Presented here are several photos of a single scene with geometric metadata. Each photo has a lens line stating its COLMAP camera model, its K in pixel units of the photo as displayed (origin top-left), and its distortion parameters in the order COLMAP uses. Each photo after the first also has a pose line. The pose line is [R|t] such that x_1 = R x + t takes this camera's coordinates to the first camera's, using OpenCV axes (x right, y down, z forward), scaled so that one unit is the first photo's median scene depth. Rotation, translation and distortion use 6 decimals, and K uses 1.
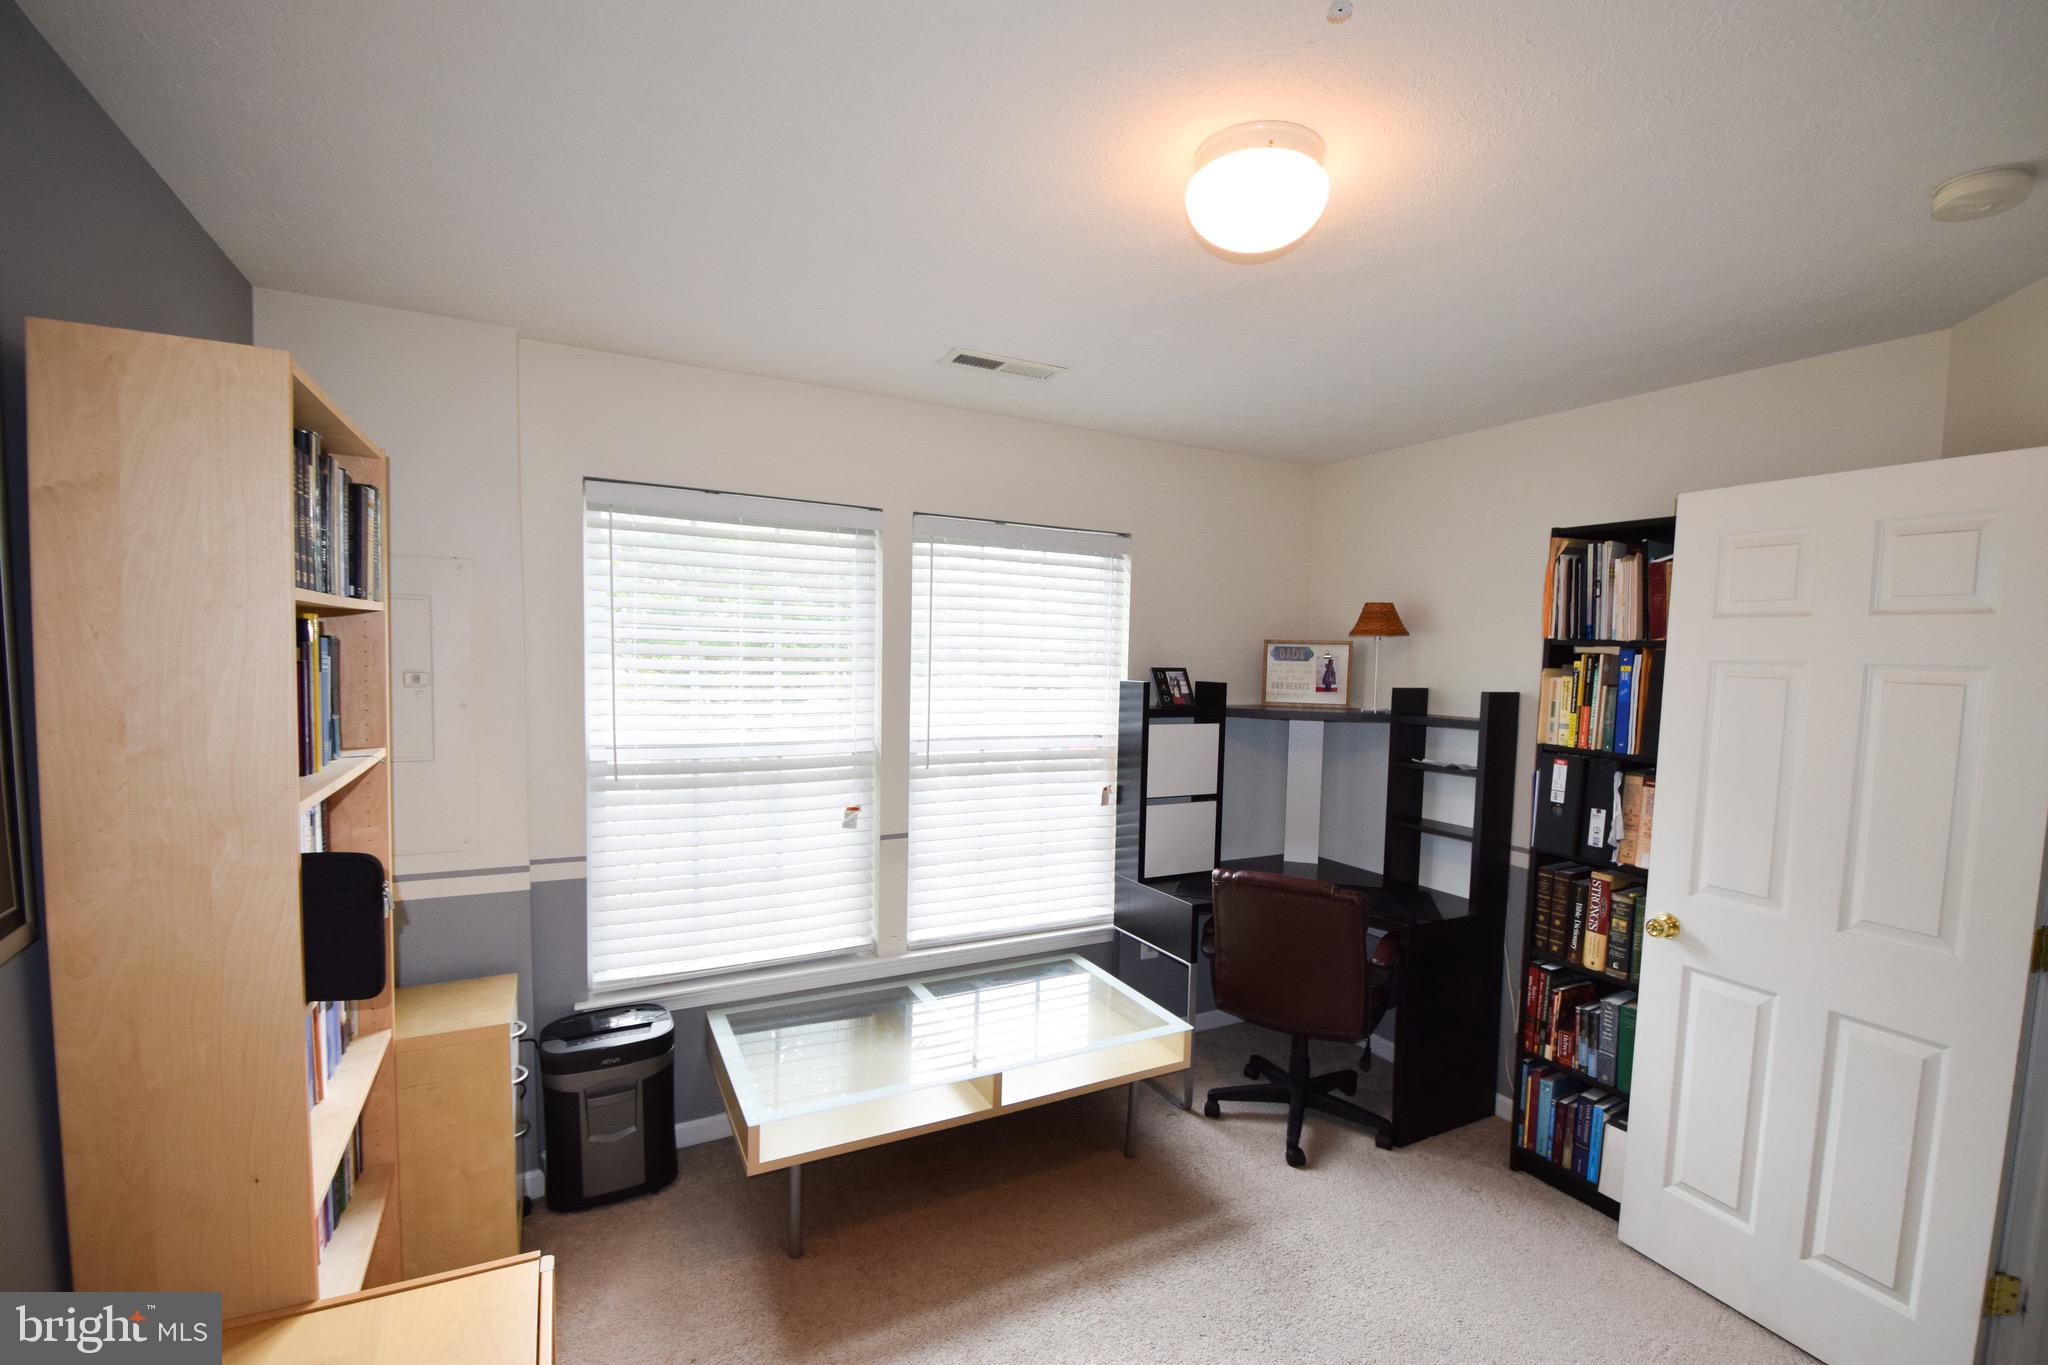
lens RADIAL K [[877.7, 0, 1022.6], [0, 877.7, 733.9], [0, 0, 1]] dist [0.001013, -0.022950]
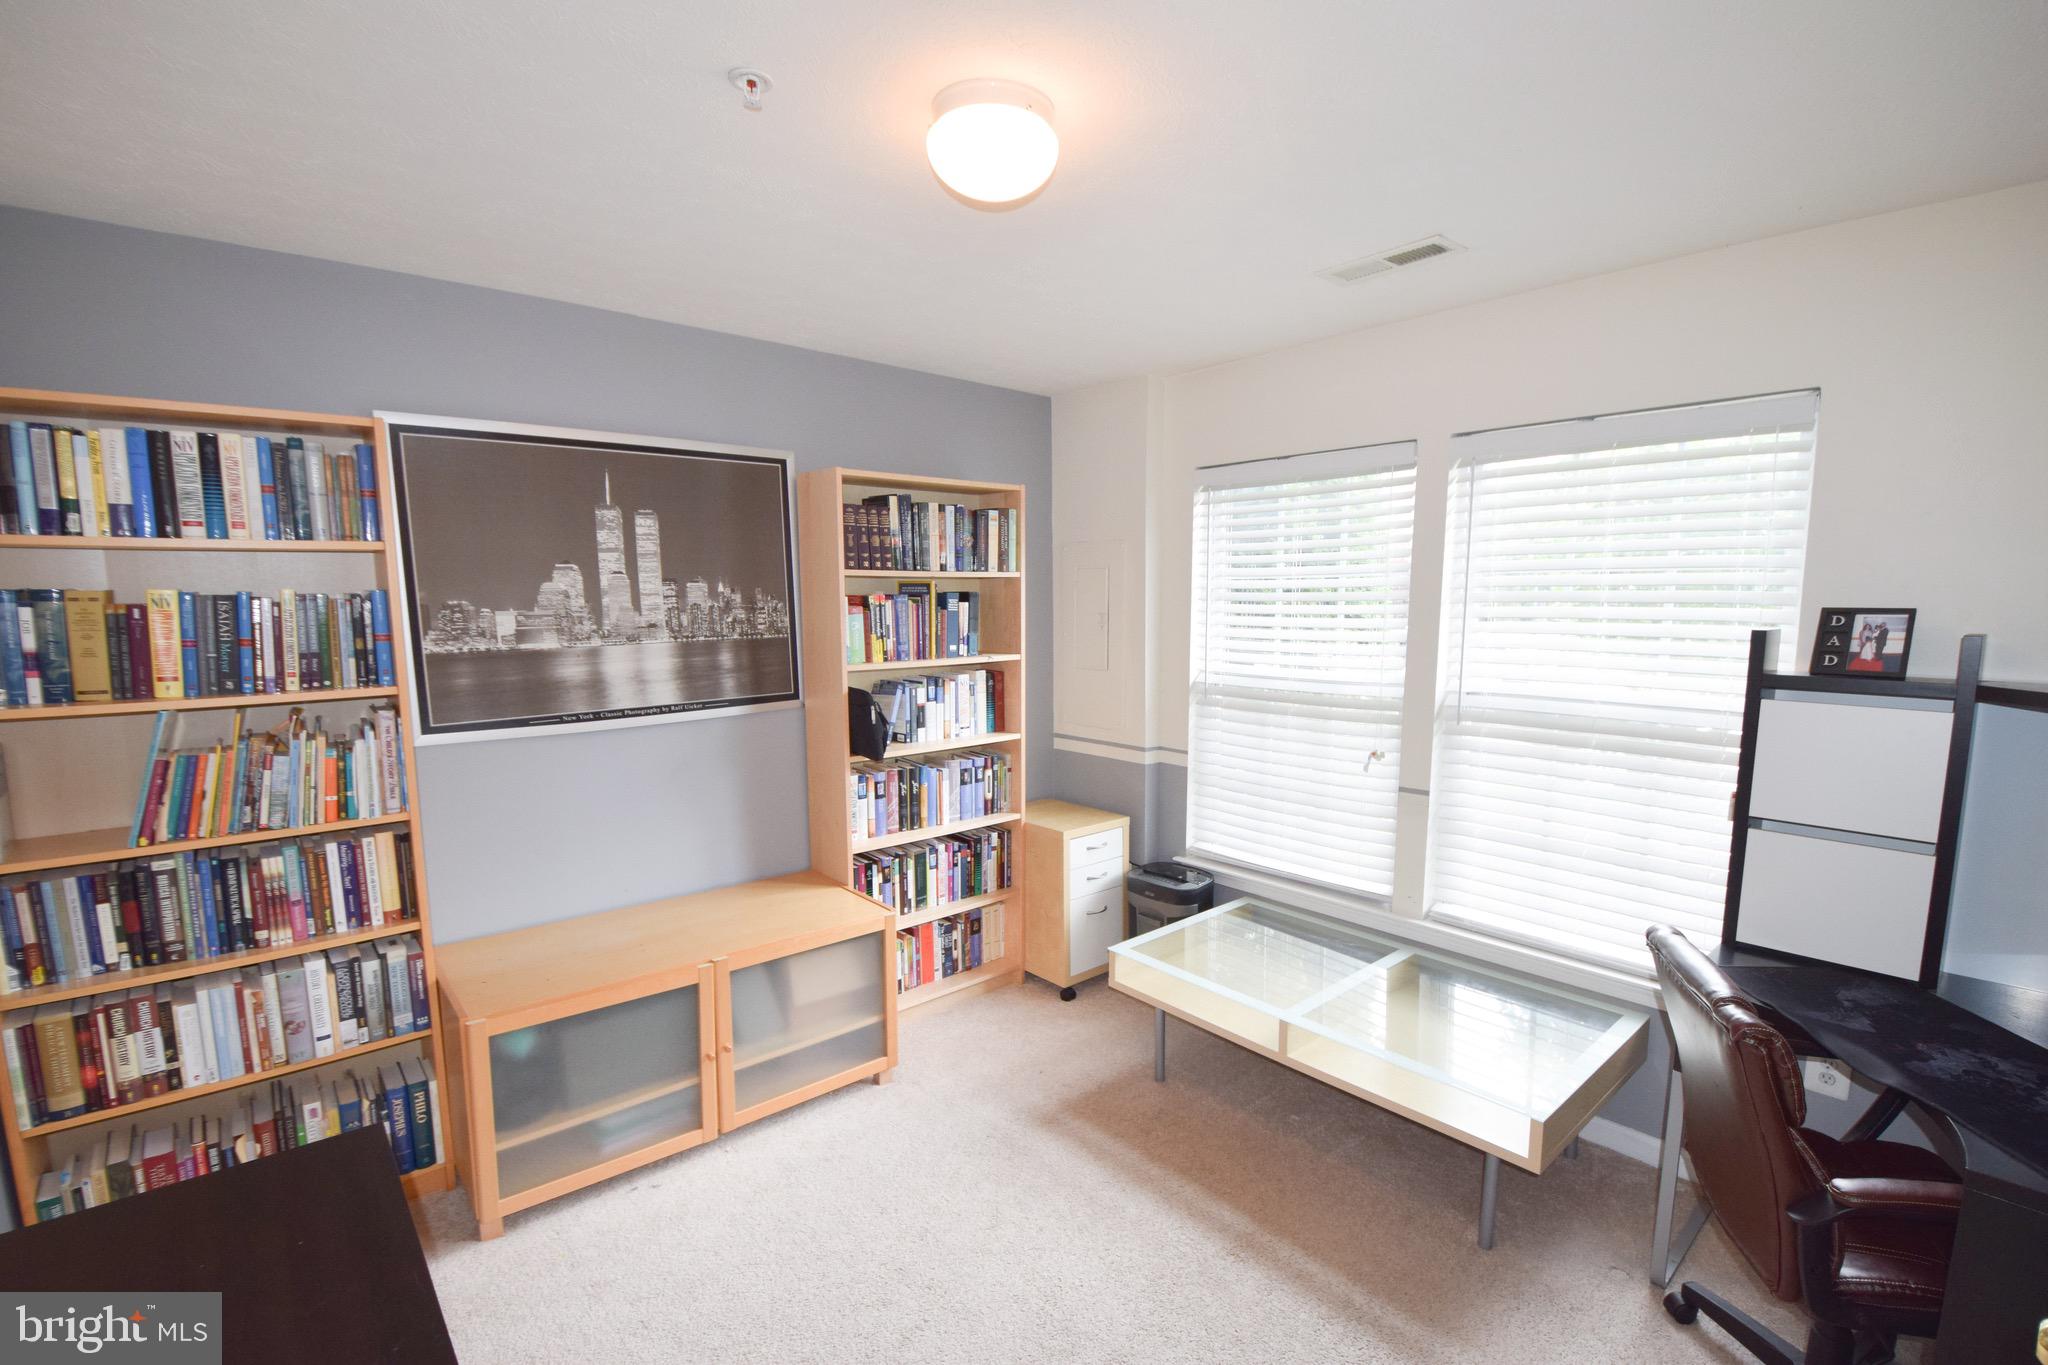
lens RADIAL K [[905.5, 0, 1053.1], [0, 905.5, 722.8], [0, 0, 1]] dist [0.019614, -0.026370]
pose [[0.247999, 0.111686, -0.962301, 0.685728], [-0.077631, 0.992429, 0.095176, -0.017760], [0.965645, 0.051101, 0.254792, 0.380567]]
